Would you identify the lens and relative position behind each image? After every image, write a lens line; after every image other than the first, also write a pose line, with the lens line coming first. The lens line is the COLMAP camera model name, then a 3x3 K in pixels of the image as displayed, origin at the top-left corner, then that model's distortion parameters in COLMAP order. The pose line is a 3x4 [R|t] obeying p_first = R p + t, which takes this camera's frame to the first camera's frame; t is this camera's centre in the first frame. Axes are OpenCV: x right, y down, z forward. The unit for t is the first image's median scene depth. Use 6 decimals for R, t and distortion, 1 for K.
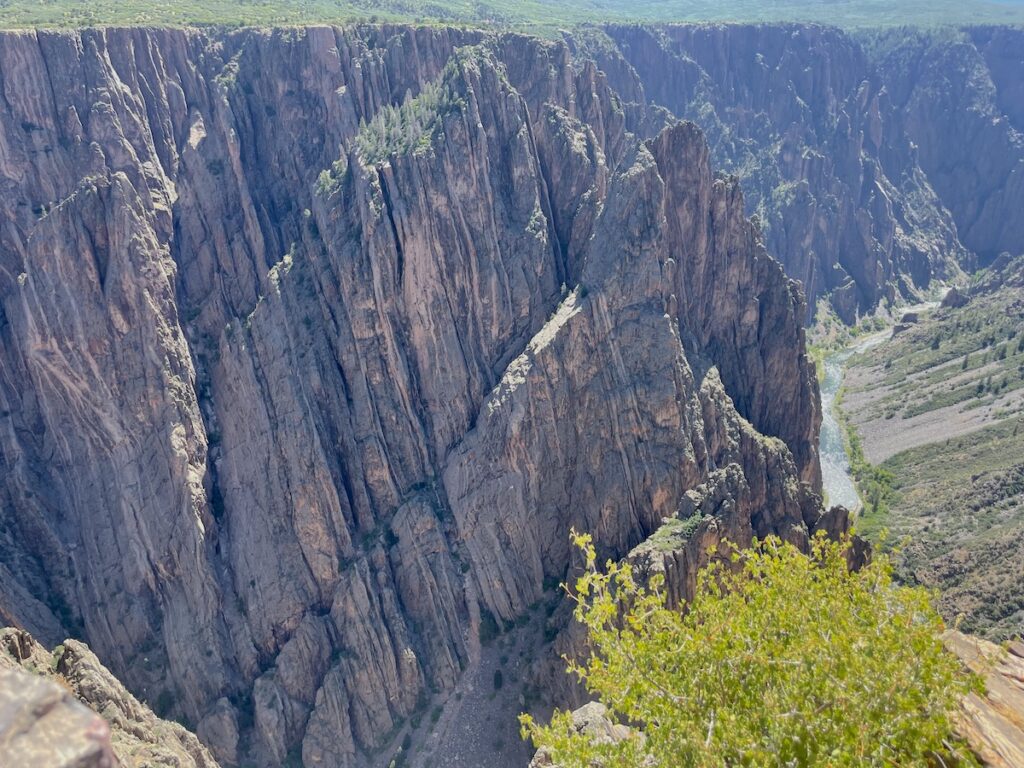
lens RADIAL K [[758.4, 0, 507.6], [0, 758.4, 388.7], [0, 0, 1]] dist [0.082818, -0.110609]
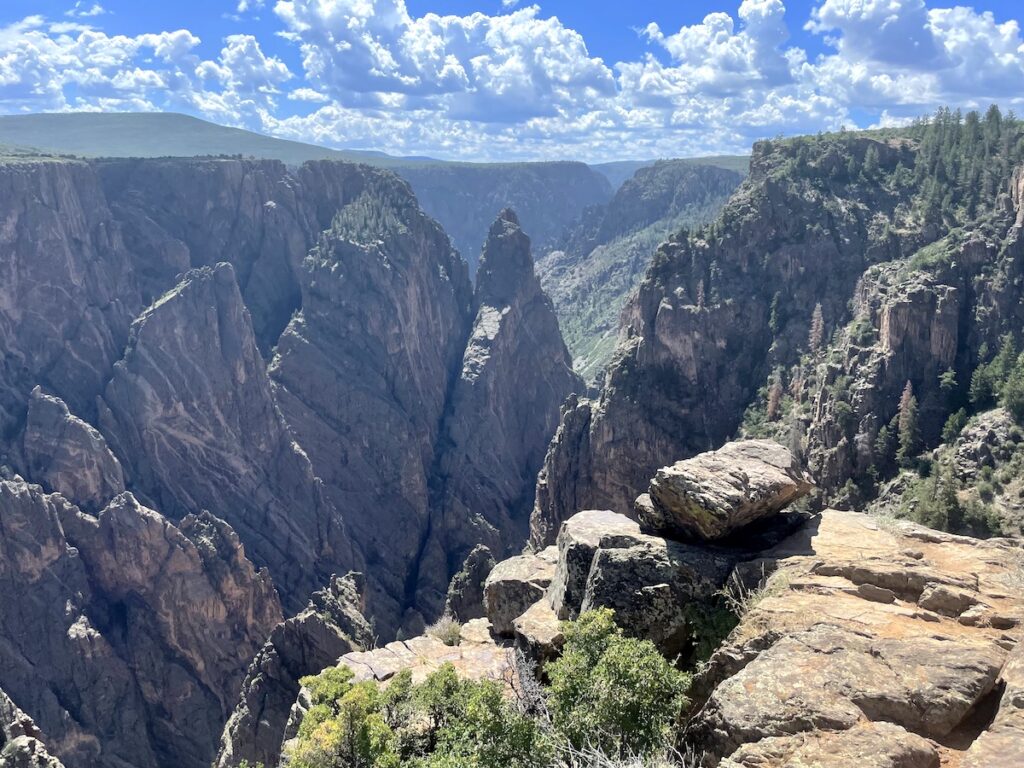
lens RADIAL K [[758.4, 0, 507.6], [0, 758.4, 388.7], [0, 0, 1]] dist [0.082818, -0.110609]
pose [[0.680762, -0.205737, 0.703019, -1.074280], [0.316817, 0.948033, -0.029347, 0.111525], [-0.660447, 0.242707, 0.710565, -0.198936]]
